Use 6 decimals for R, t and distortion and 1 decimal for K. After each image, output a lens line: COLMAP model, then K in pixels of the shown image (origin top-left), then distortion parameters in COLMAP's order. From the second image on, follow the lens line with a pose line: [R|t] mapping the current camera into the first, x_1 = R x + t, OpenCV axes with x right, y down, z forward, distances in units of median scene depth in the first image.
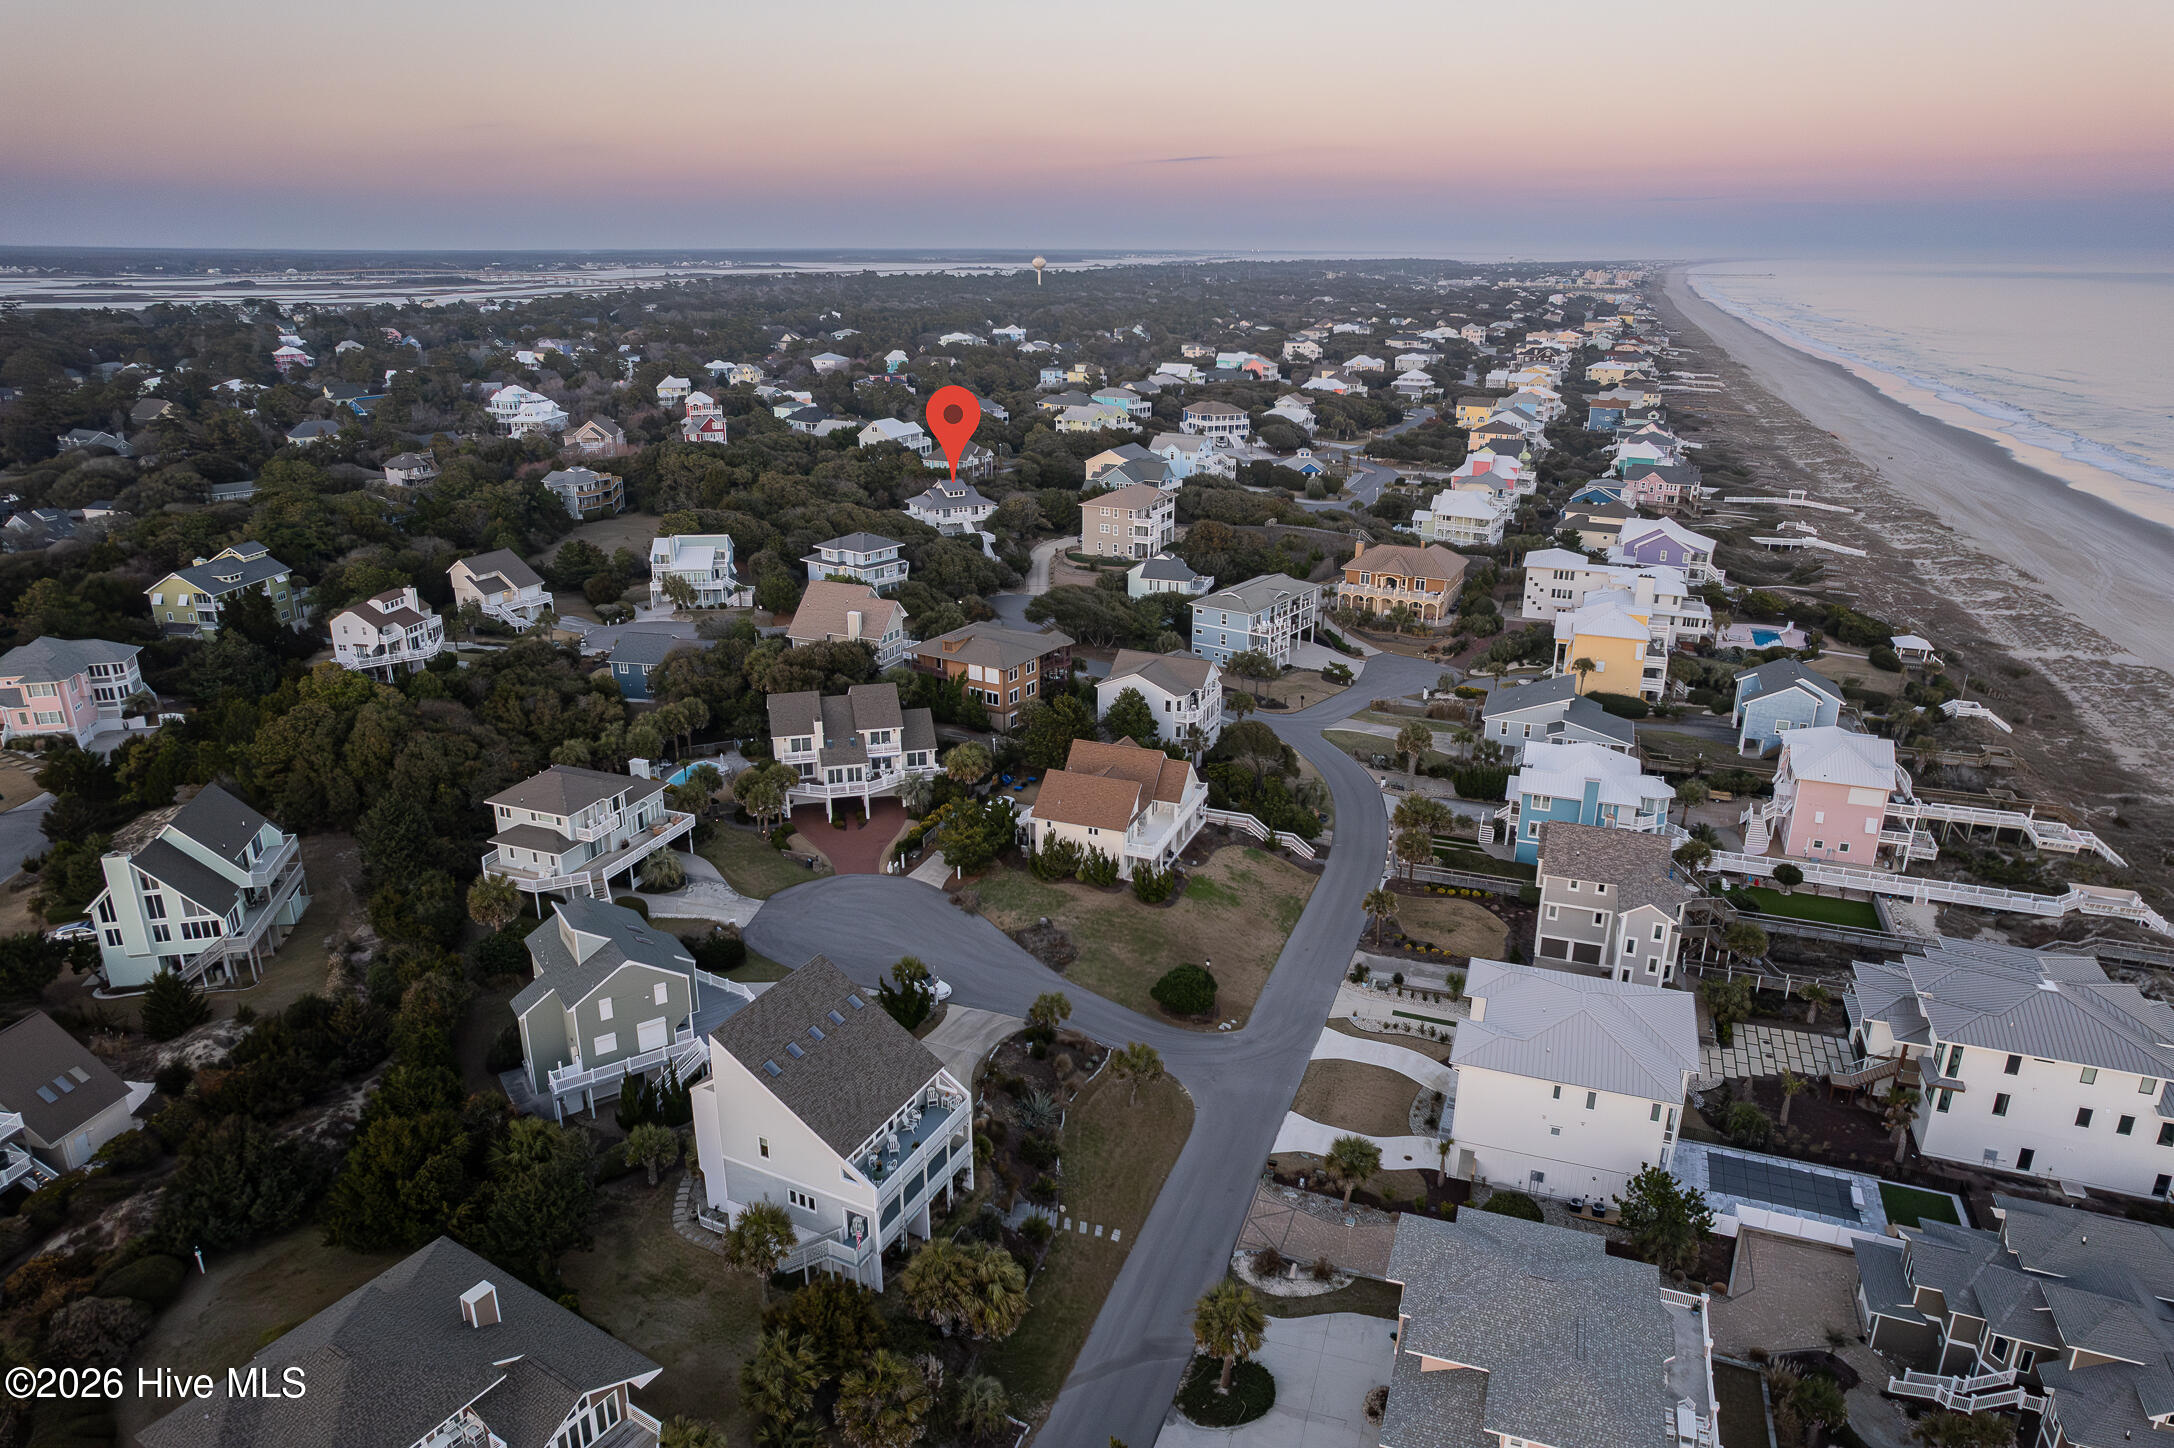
lens RADIAL K [[1380.4, 0, 1088.5], [0, 1380.4, 729.3], [0, 0, 1]] dist [-0.090107, 0.101263]
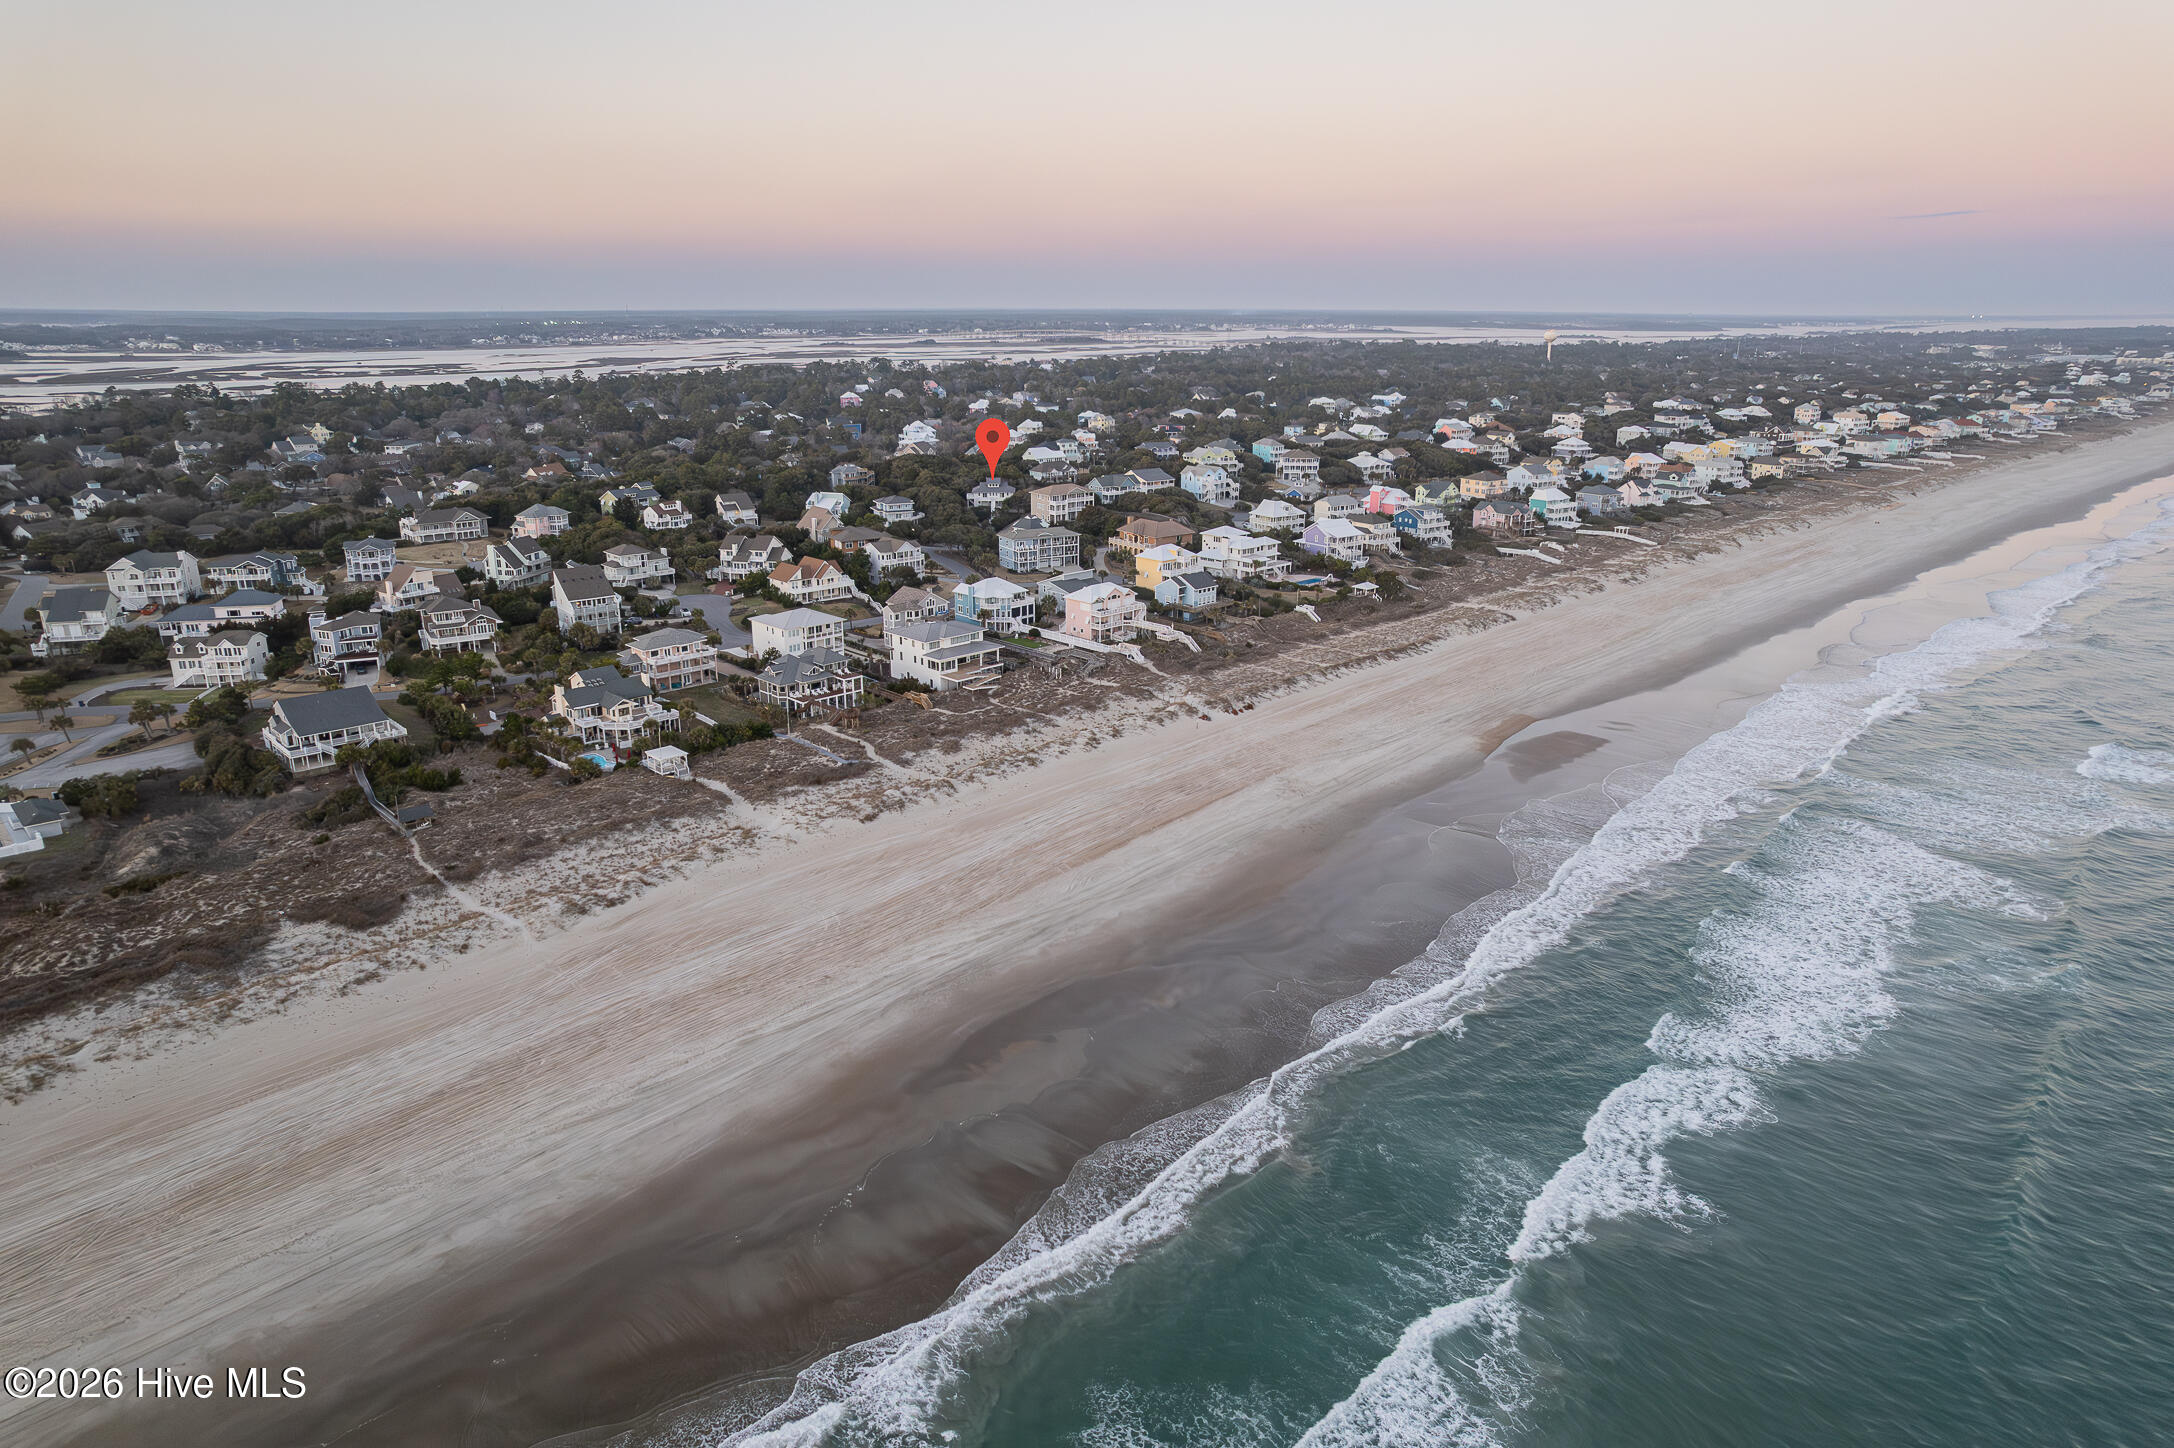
lens RADIAL K [[1380.4, 0, 1088.5], [0, 1380.4, 729.3], [0, 0, 1]] dist [-0.090107, 0.101263]
pose [[0.895347, 0.128932, -0.426299, 0.409688], [-0.146445, 0.989183, -0.008402, 0.069449], [0.420605, 0.069952, 0.904543, -0.270986]]
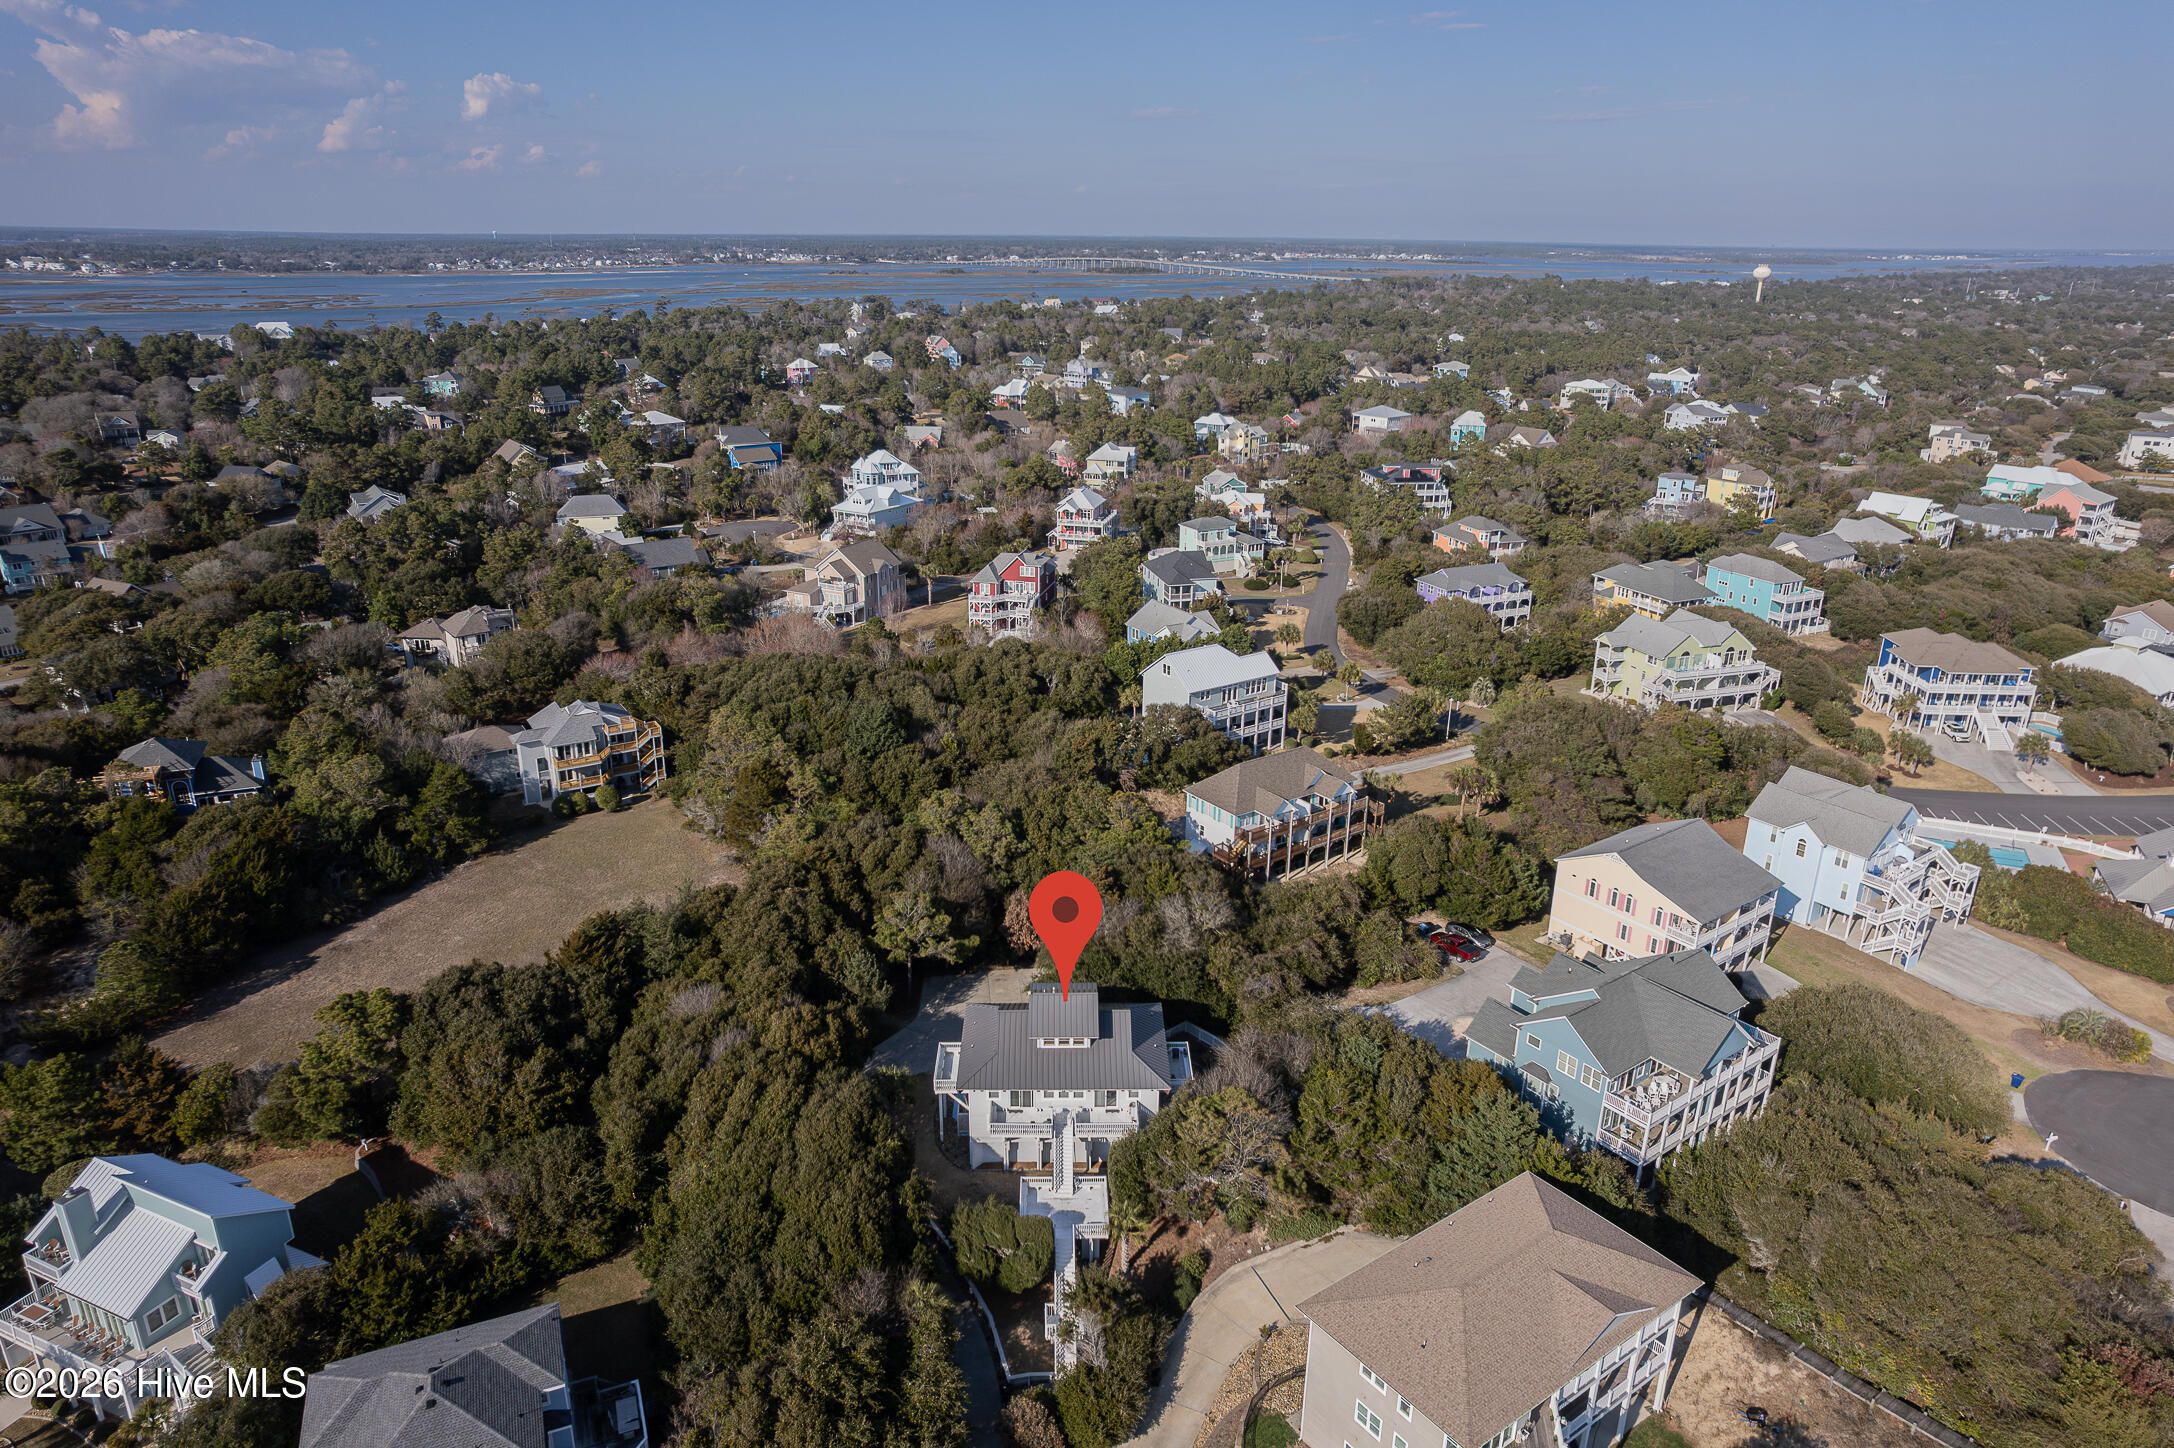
lens RADIAL K [[1382.9, 0, 1095.7], [0, 1382.9, 747.4], [0, 0, 1]] dist [-0.080899, 0.089226]
pose [[0.886011, 0.164696, -0.433428, 0.028486], [-0.157855, 0.986092, 0.052013, -0.133947], [0.435966, 0.022334, 0.899686, 0.336890]]
